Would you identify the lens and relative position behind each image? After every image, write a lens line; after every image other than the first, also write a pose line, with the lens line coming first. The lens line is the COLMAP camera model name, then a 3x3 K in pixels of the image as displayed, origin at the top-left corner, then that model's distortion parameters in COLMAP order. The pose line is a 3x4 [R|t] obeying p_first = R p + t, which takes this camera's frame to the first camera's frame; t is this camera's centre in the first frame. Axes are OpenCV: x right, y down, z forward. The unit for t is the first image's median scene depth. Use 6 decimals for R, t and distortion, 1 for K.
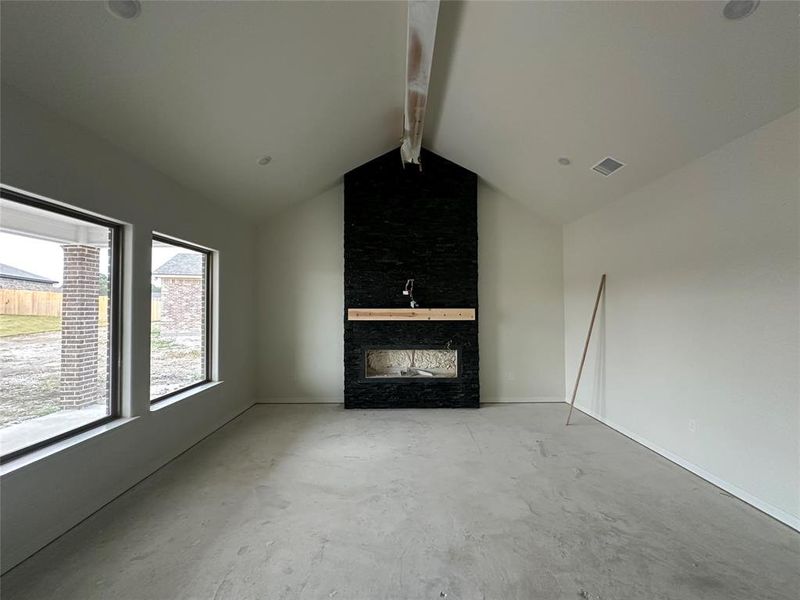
lens RADIAL K [[316.1, 0, 399.7], [0, 316.1, 302.2], [0, 0, 1]] dist [-0.011390, -0.001085]
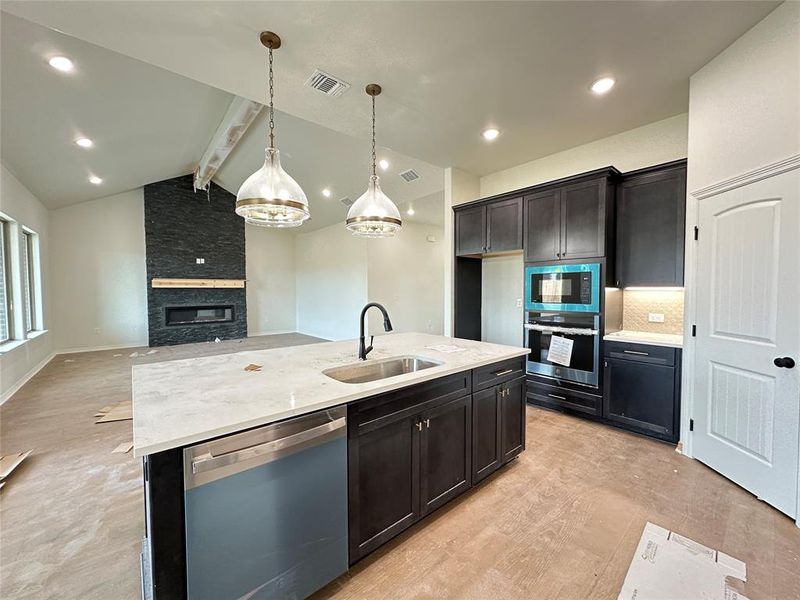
lens RADIAL K [[316.1, 0, 397.3], [0, 316.1, 300.1], [0, 0, 1]] dist [-0.011390, -0.001085]
pose [[0.767135, -0.020694, 0.641152, -0.225440], [-0.009555, 0.999000, 0.043677, 0.041989], [-0.641414, -0.039632, 0.766170, -0.862571]]
